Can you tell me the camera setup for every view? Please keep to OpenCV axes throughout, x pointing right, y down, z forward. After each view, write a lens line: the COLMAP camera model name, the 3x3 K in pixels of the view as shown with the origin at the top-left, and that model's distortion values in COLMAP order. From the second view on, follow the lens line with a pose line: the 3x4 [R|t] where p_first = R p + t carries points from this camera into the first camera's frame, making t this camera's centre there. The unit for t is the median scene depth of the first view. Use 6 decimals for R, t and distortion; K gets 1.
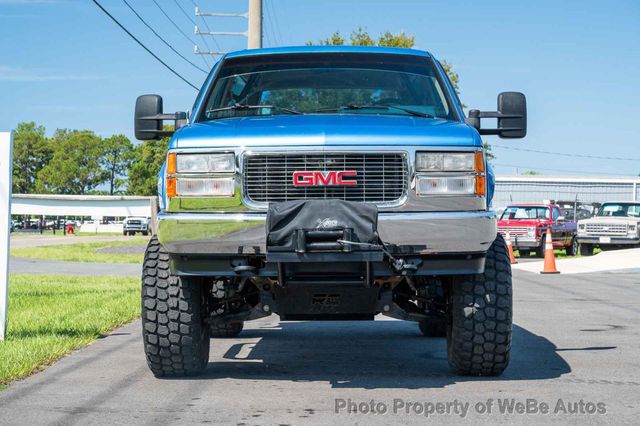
lens RADIAL K [[1308.1, 0, 320.0], [0, 1308.1, 213.0], [0, 0, 1]] dist [0.033150, -0.130787]
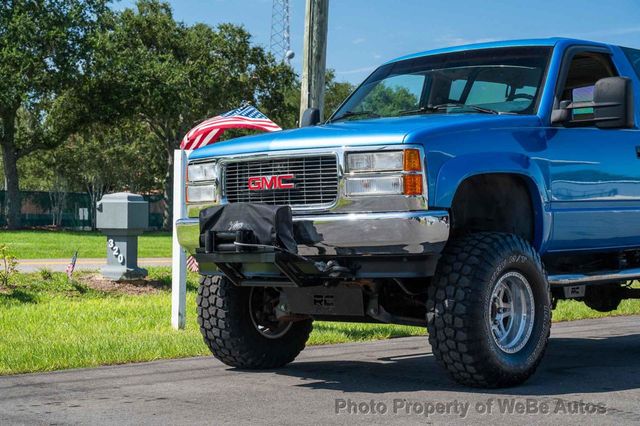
lens RADIAL K [[1308.1, 0, 320.0], [0, 1308.1, 213.0], [0, 0, 1]] dist [0.033150, -0.130787]
pose [[0.767931, -0.015279, -0.640351, 0.691820], [0.010963, 0.999883, -0.010711, 0.009168], [0.640439, 0.001205, 0.768008, 0.226368]]
